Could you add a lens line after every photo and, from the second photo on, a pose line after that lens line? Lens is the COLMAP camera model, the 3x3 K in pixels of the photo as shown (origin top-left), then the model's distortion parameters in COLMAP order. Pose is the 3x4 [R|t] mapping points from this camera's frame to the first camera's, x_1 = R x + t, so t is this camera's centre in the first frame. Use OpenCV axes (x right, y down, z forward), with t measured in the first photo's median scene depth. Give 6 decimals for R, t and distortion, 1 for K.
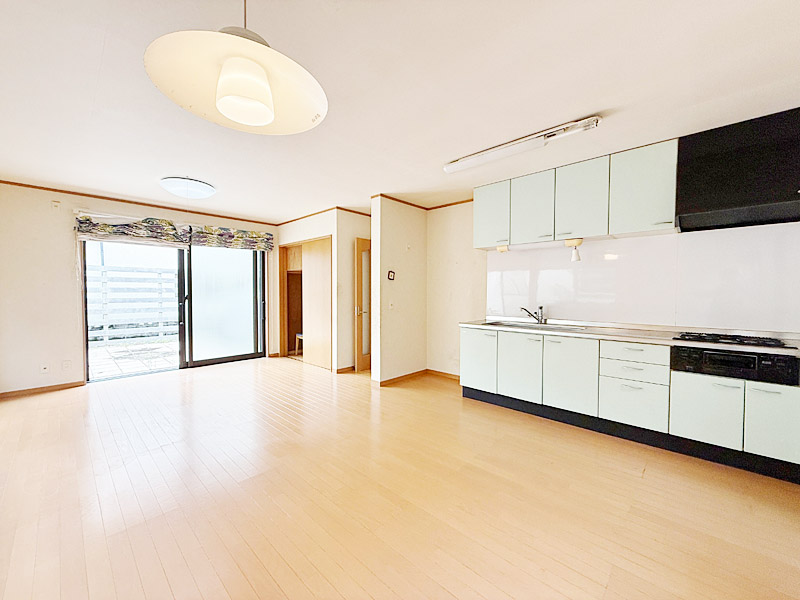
lens RADIAL K [[319.7, 0, 392.7], [0, 319.7, 294.0], [0, 0, 1]] dist [0.015482, 0.000161]
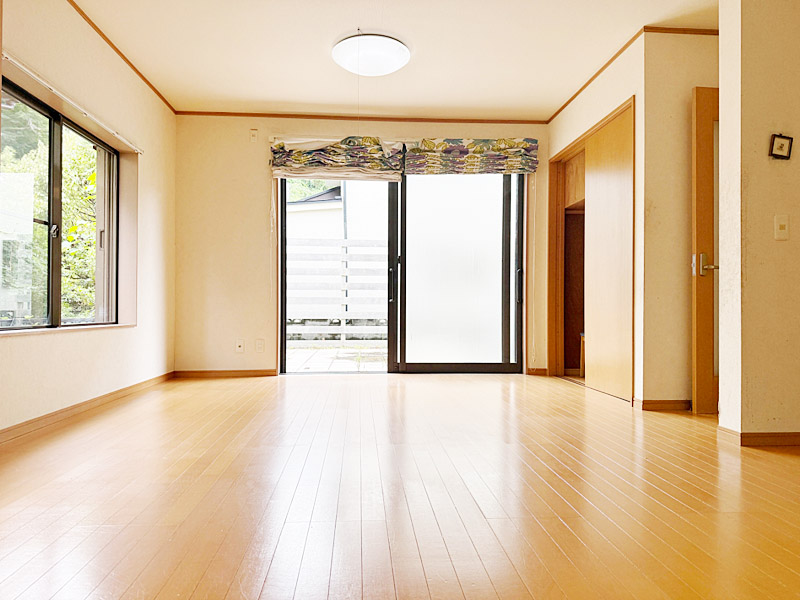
lens RADIAL K [[564.5, 0, 398.0], [0, 564.5, 305.5], [0, 0, 1]] dist [0.010494, 0.001348]
pose [[0.739231, -0.000874, -0.673452, 0.092639], [-0.011433, 0.999839, -0.013848, 0.116448], [0.673355, 0.017936, 0.739101, 0.199143]]
